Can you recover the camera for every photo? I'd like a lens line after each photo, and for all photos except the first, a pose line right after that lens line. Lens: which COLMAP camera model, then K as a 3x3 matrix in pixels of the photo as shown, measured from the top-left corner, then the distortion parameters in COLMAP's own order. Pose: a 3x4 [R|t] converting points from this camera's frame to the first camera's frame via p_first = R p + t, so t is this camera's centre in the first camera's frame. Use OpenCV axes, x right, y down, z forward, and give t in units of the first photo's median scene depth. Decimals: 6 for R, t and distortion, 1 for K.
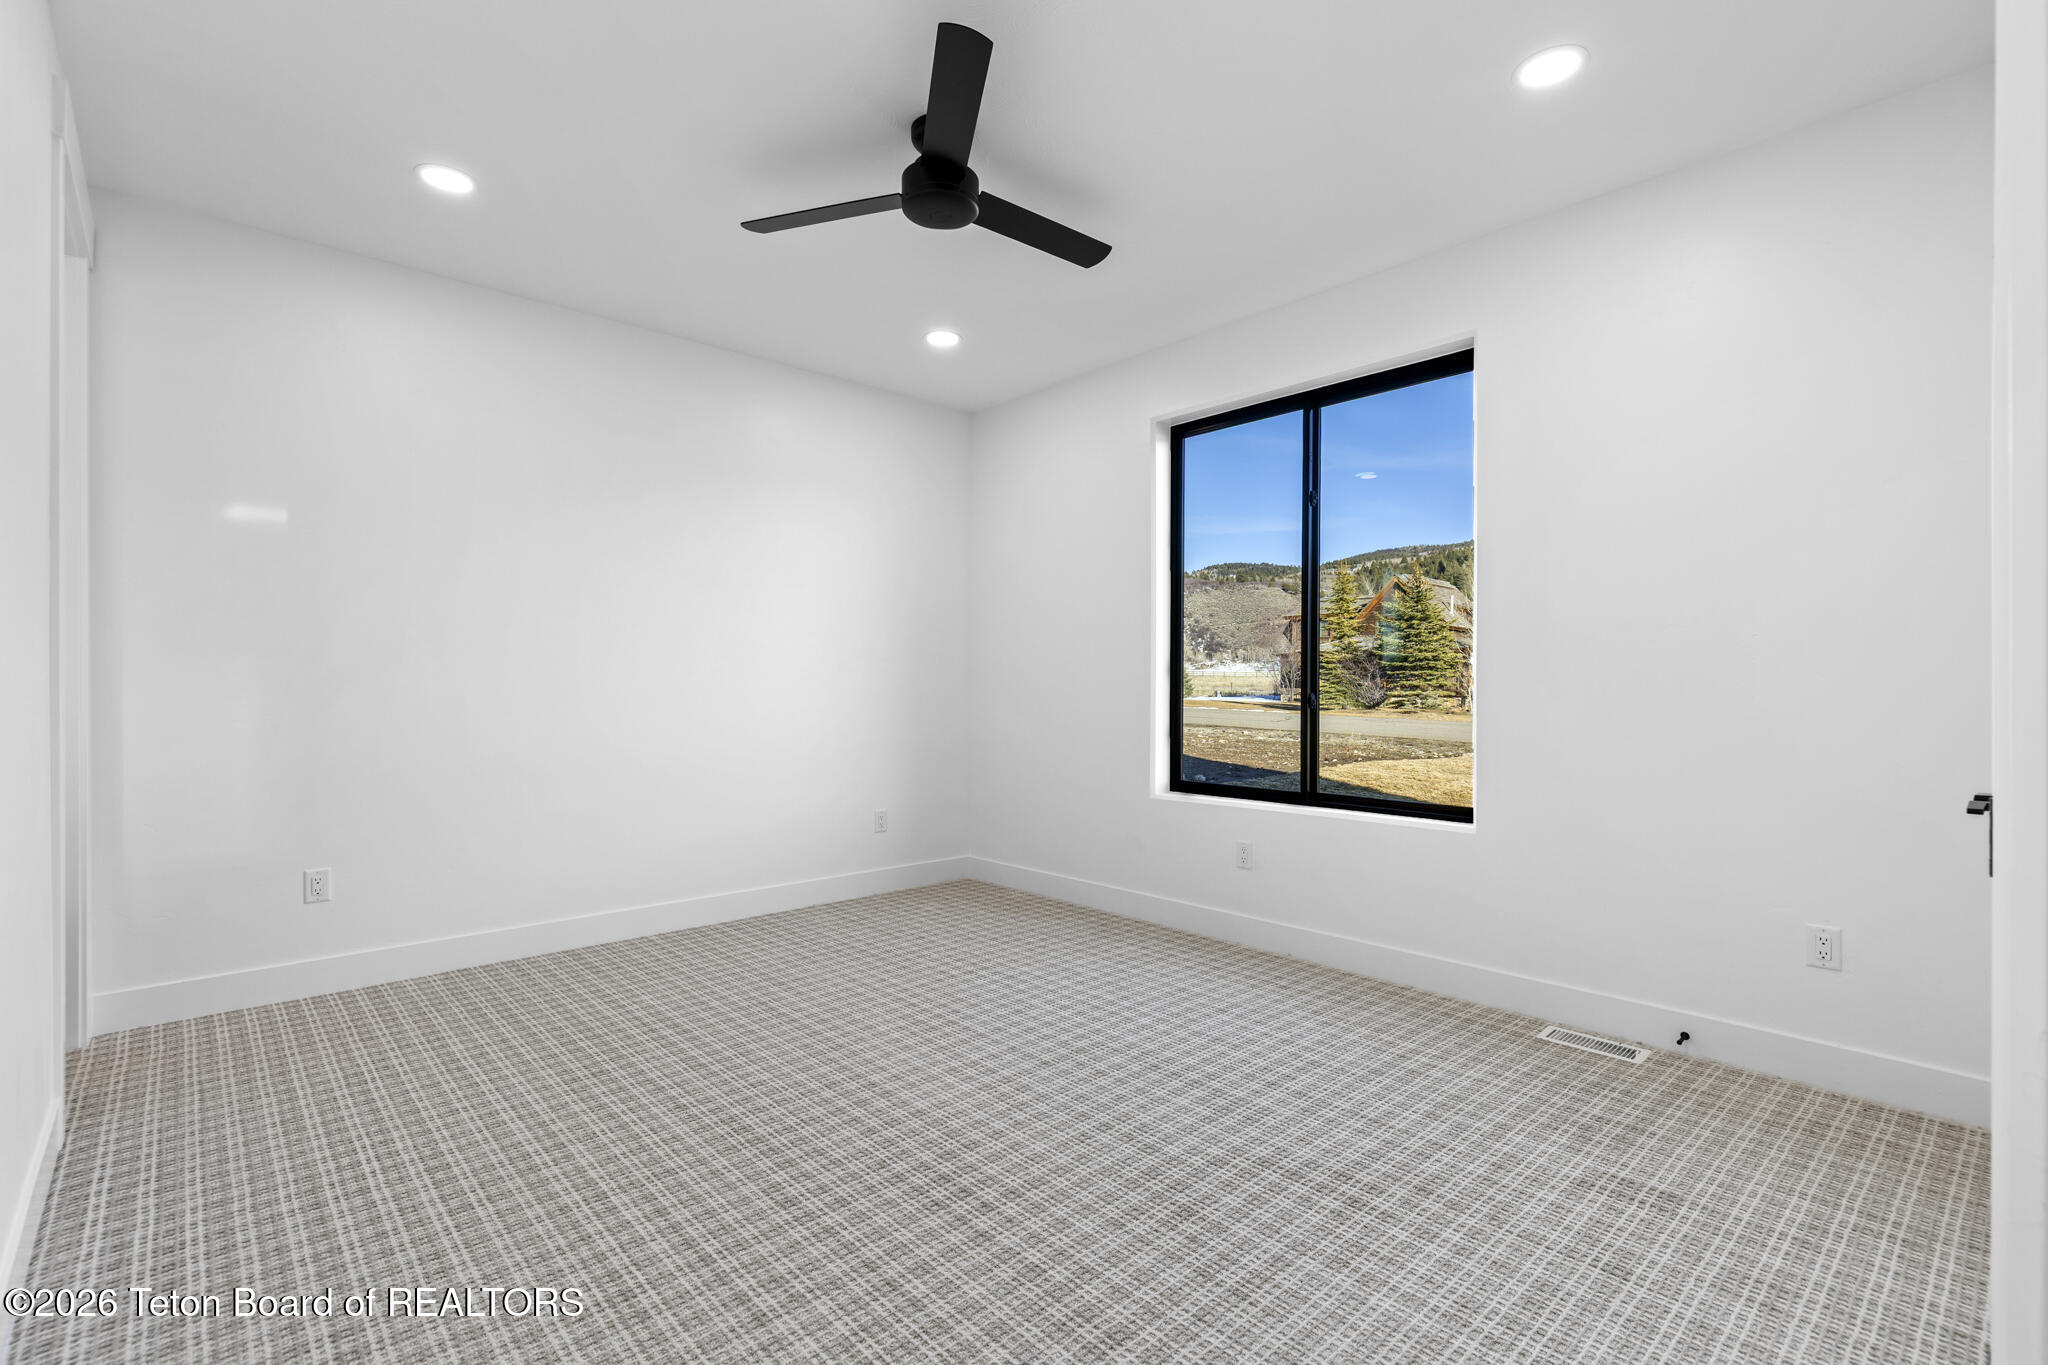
lens RADIAL K [[923.6, 0, 1030.7], [0, 923.6, 686.0], [0, 0, 1]] dist [0.000379, 0.000119]
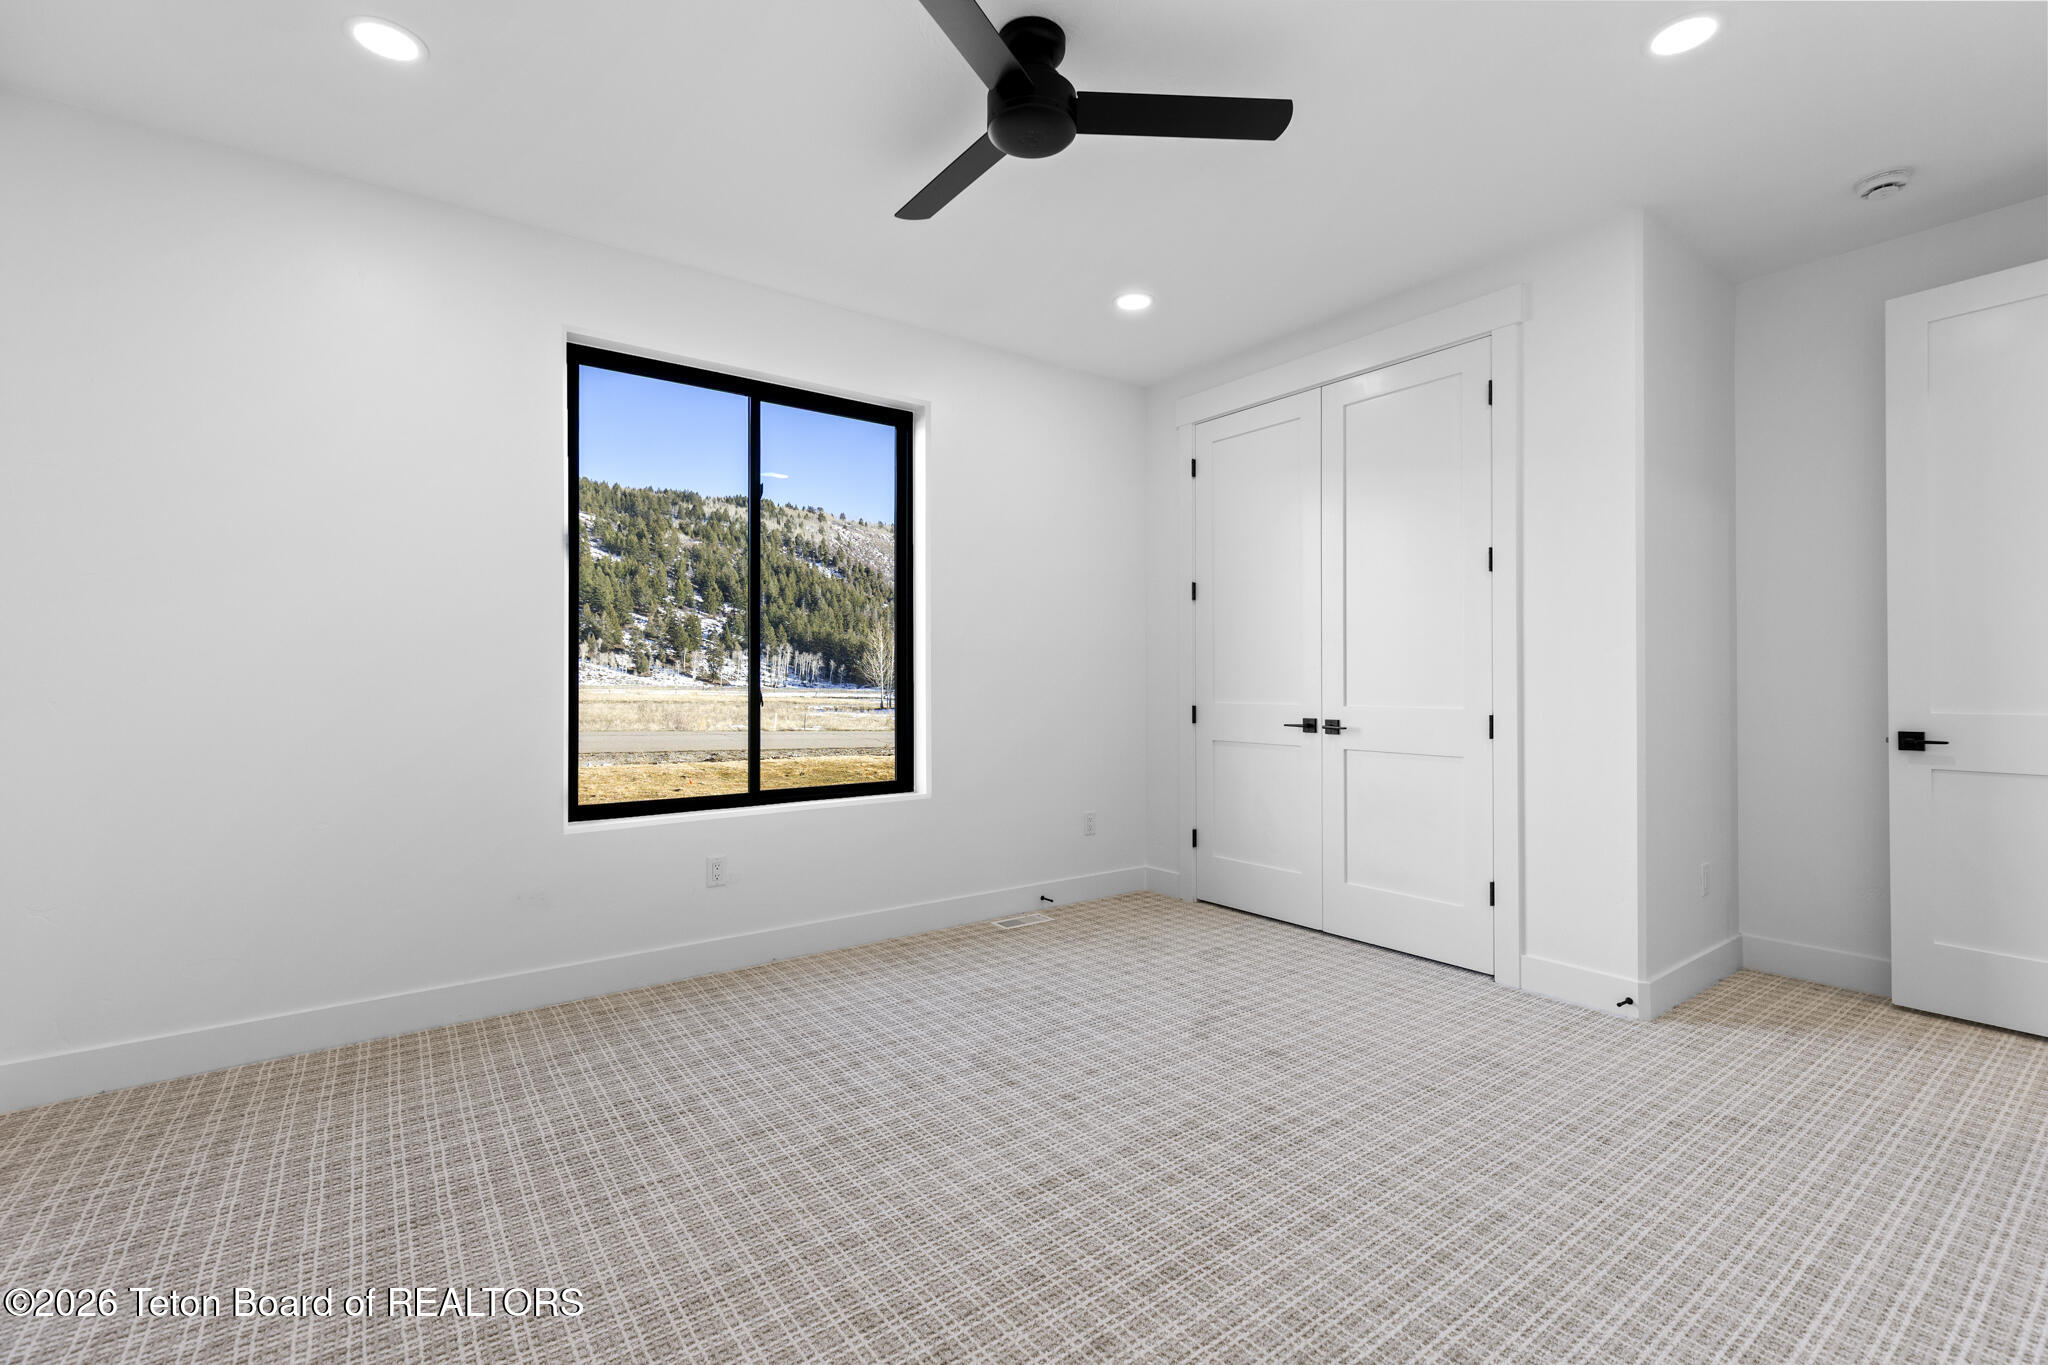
lens RADIAL K [[916.4, 0, 1034.5], [0, 916.4, 679.2], [0, 0, 1]] dist [0.006471, -0.001249]
pose [[0.095678, -0.002768, 0.995409, -0.821303], [0.002062, 0.999995, 0.002583, -0.007651], [-0.995410, 0.001805, 0.095683, 0.793596]]
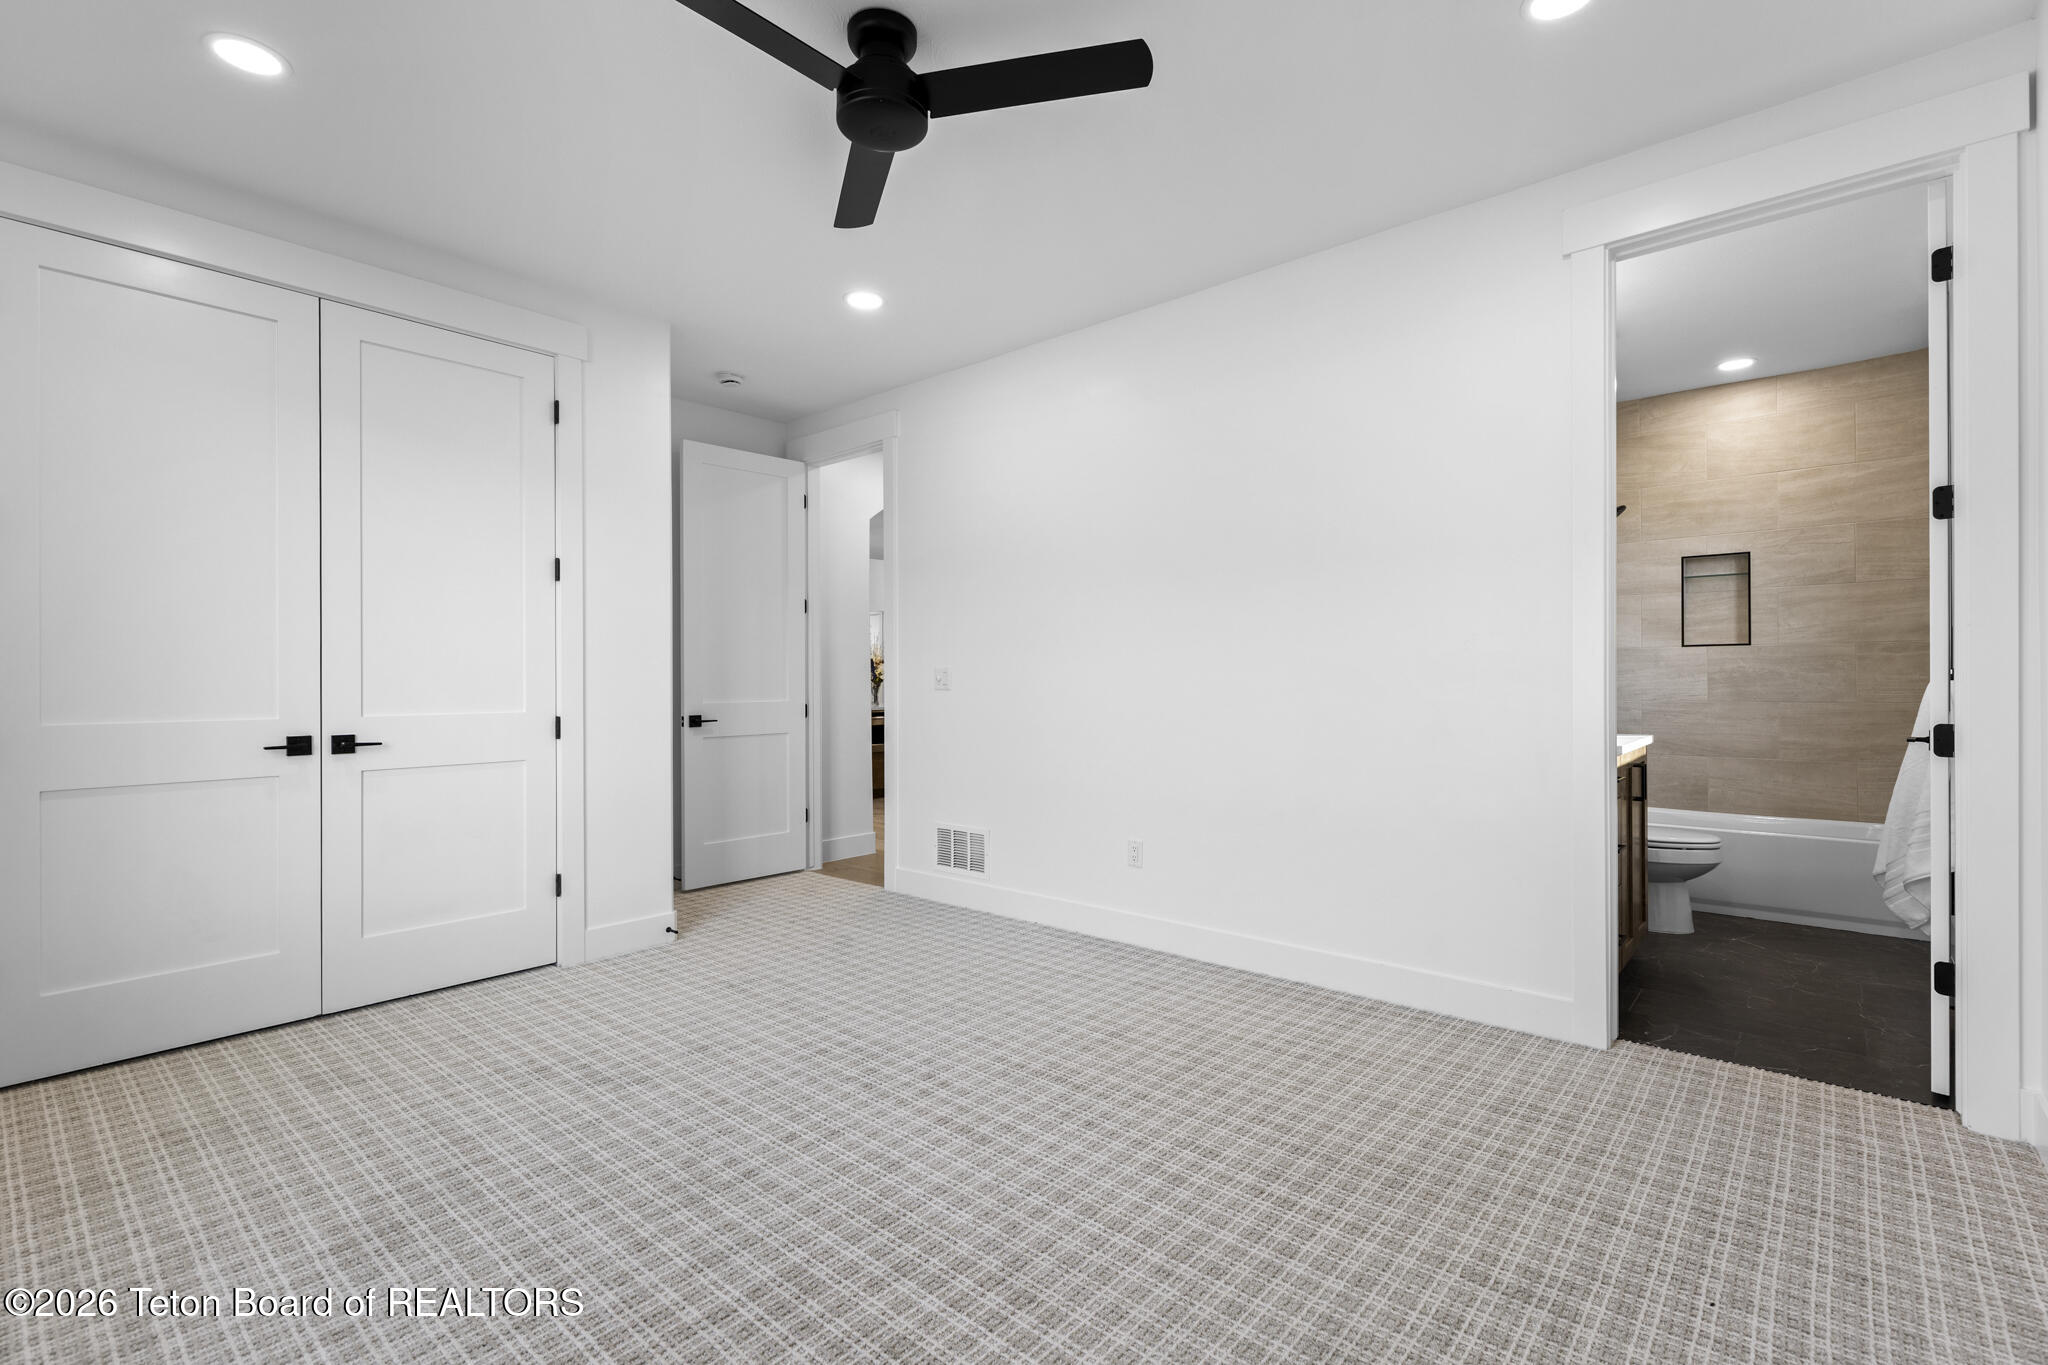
lens RADIAL K [[916.4, 0, 1034.5], [0, 916.4, 679.2], [0, 0, 1]] dist [0.006471, -0.001249]
pose [[-0.992942, 0.002732, -0.118573, -0.116720], [0.003026, 0.999993, -0.002298, -0.002957], [0.118566, -0.002641, -0.992943, 1.605477]]
